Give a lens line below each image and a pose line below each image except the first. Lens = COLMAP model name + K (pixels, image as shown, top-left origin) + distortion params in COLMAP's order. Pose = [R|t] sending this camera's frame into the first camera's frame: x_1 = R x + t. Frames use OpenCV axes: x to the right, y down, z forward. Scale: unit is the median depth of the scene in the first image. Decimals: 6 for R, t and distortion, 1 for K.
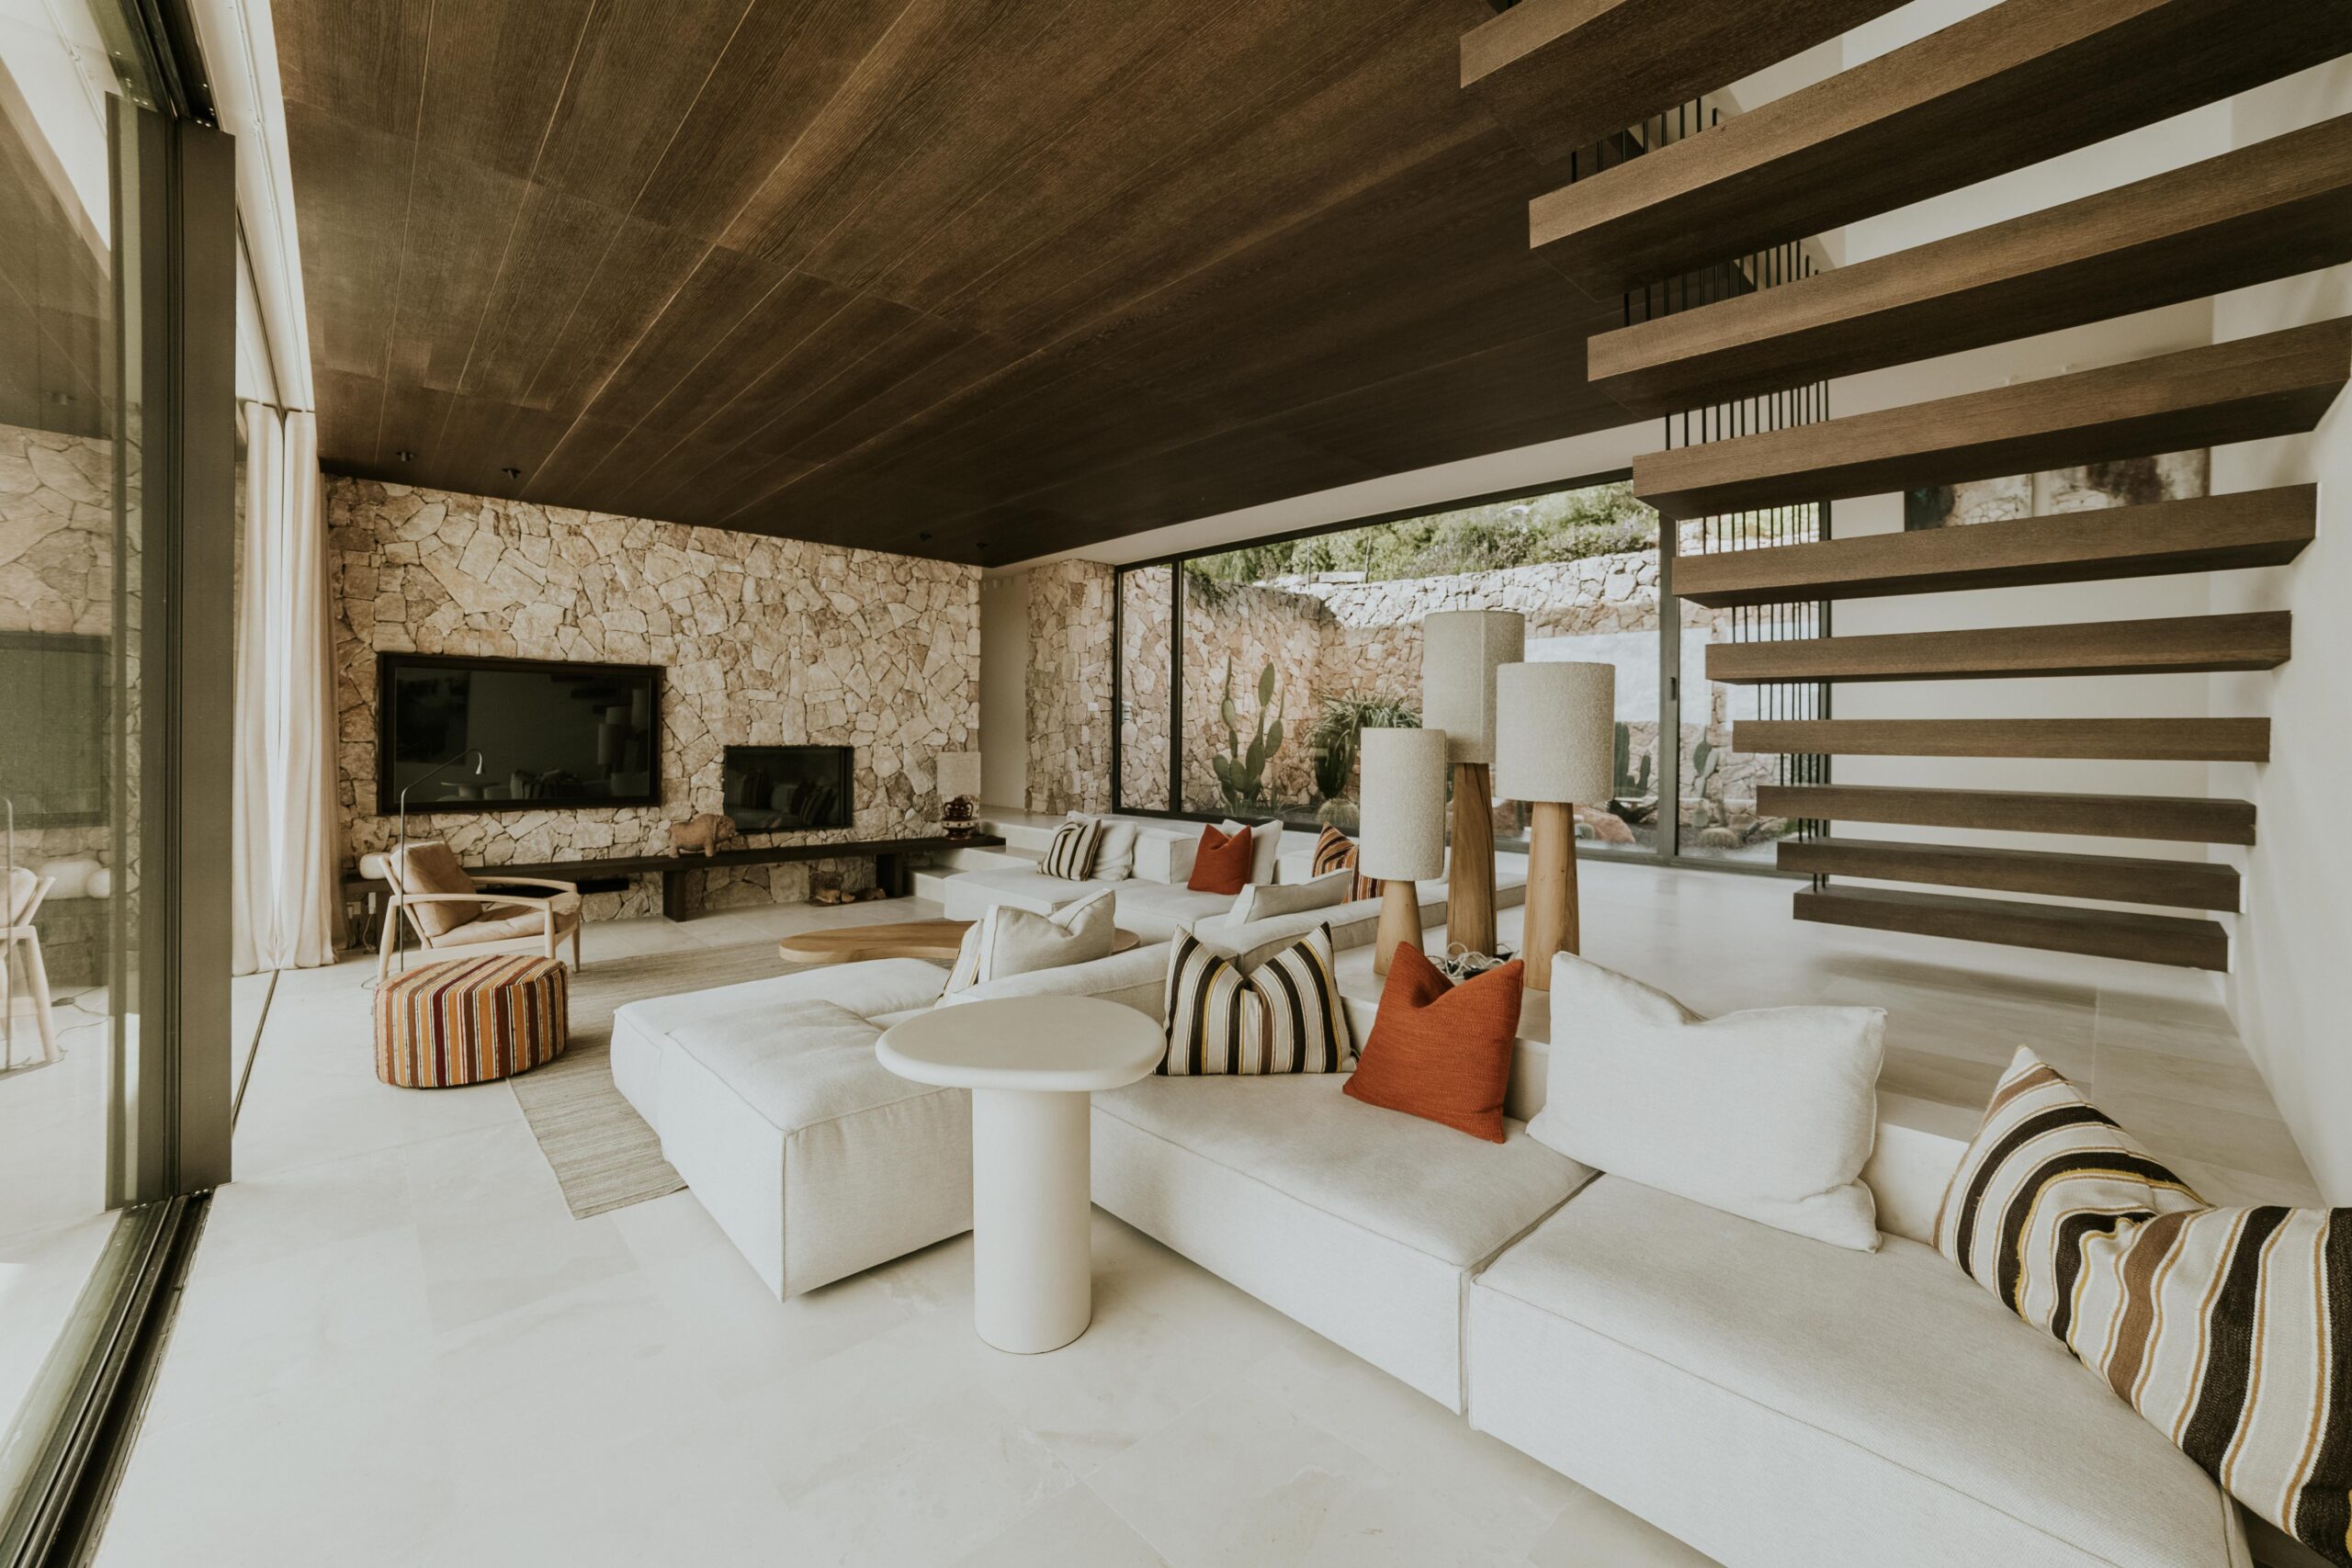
lens RADIAL K [[944.0, 0, 1135.3], [0, 944.0, 749.4], [0, 0, 1]] dist [-0.090702, 0.041047]
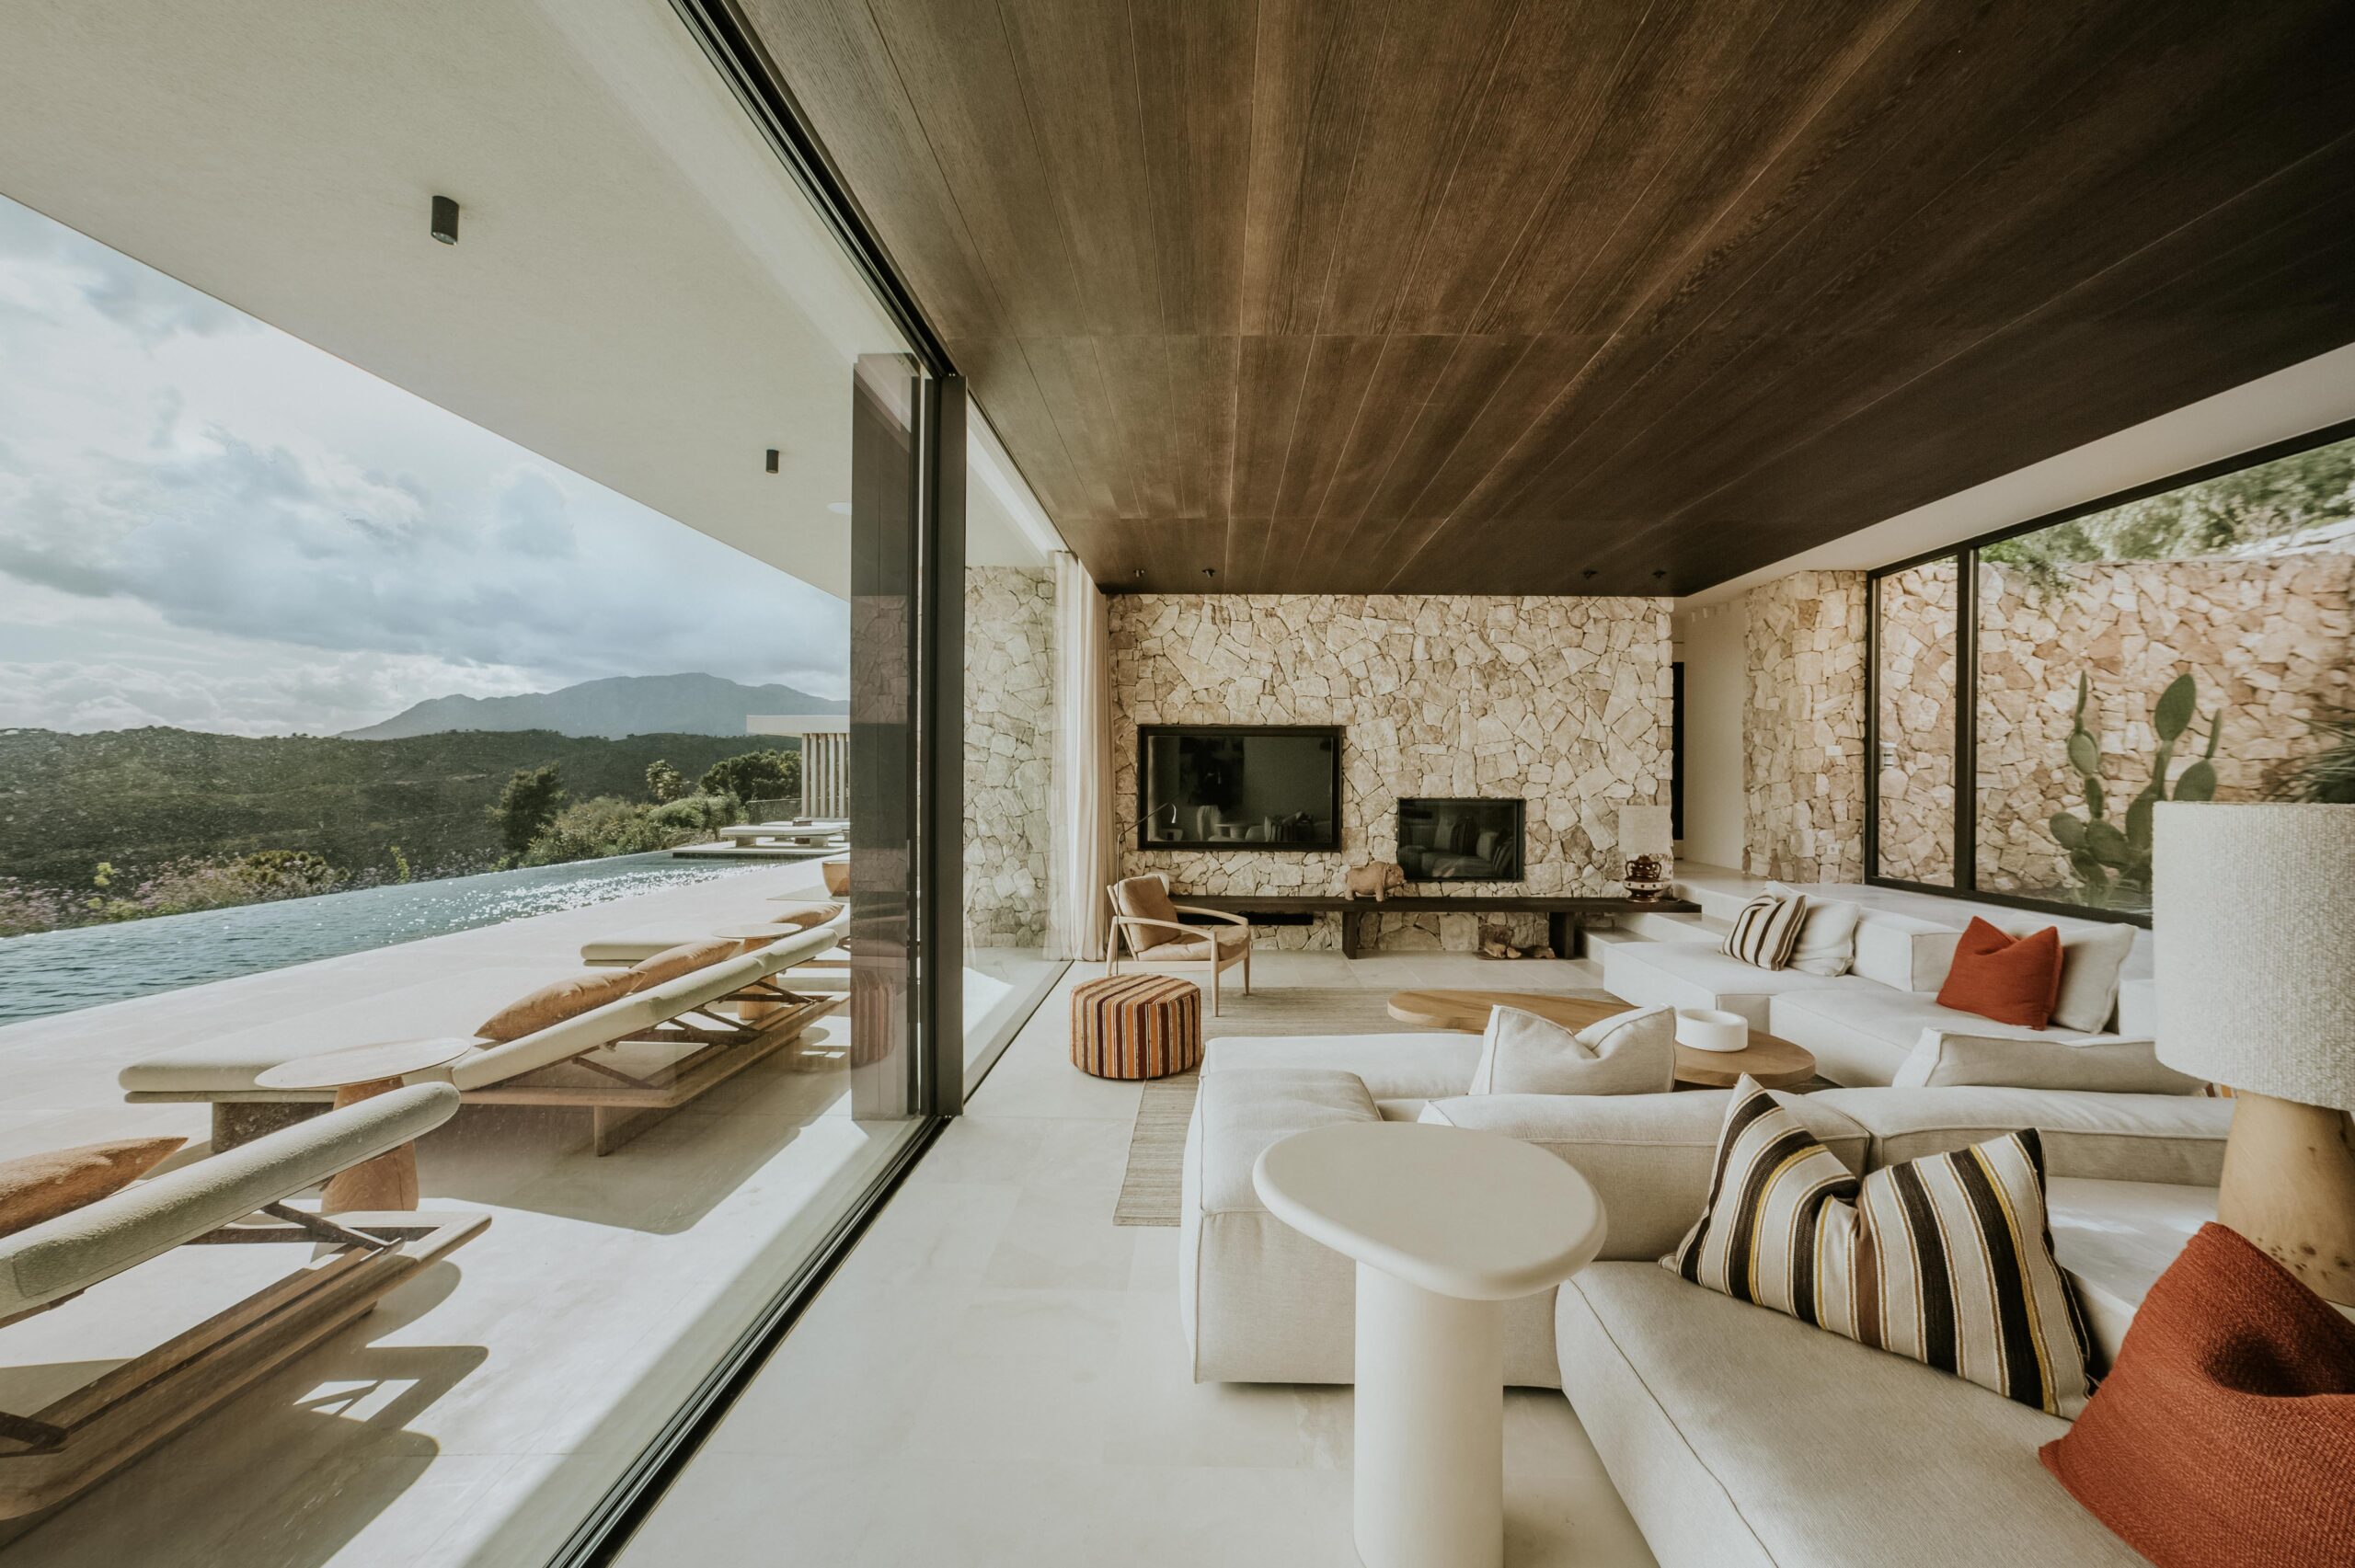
lens RADIAL K [[897.2, 0, 1172.0], [0, 897.2, 792.1], [0, 0, 1]] dist [-0.065455, 0.050647]
pose [[0.728893, 0.002907, -0.684621, 0.068973], [-0.002734, 0.999995, 0.001336, -0.010998], [0.684622, 0.000898, 0.728898, 0.076141]]
